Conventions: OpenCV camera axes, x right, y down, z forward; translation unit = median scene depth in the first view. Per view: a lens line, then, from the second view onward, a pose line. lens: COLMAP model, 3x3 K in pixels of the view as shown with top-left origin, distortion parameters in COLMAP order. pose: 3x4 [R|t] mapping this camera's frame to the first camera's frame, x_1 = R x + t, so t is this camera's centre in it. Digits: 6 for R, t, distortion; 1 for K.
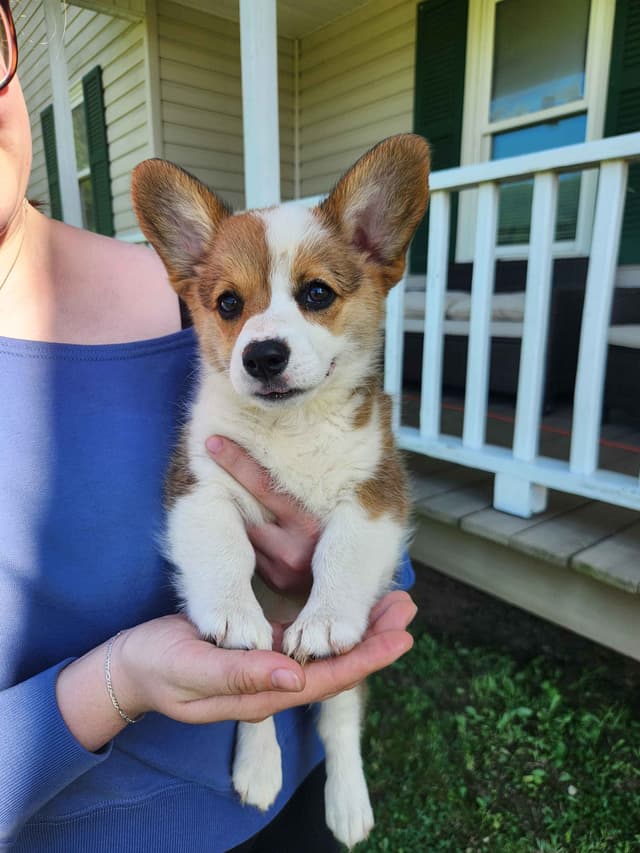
lens RADIAL K [[586.0, 0, 320.0], [0, 586.0, 426.5], [0, 0, 1]] dist [0.004215, -0.019209]
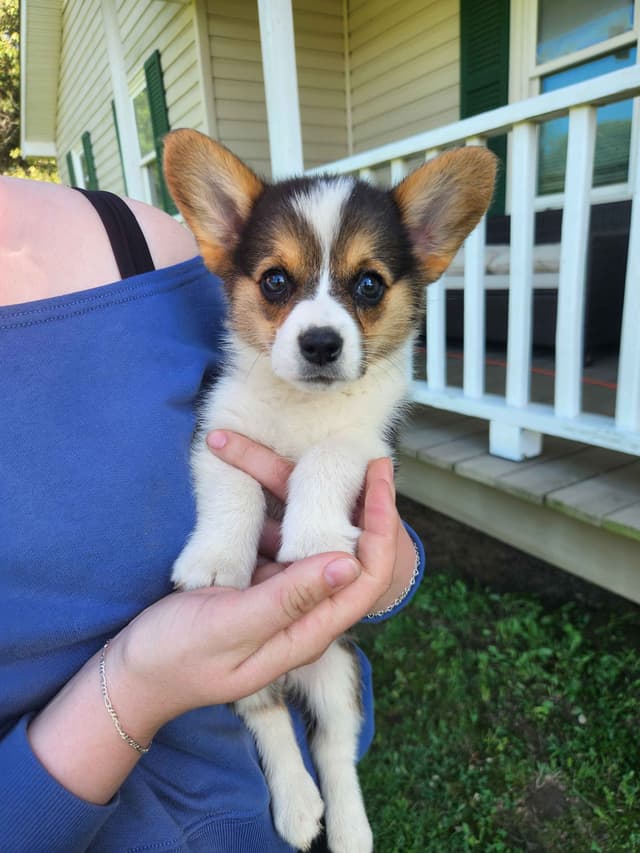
lens RADIAL K [[586.0, 0, 320.0], [0, 586.0, 426.5], [0, 0, 1]] dist [0.004215, -0.019209]
pose [[0.988050, -0.025167, -0.152068, 0.127387], [0.033628, 0.998011, 0.053328, 0.019906], [0.150423, -0.057805, 0.986930, -0.066064]]
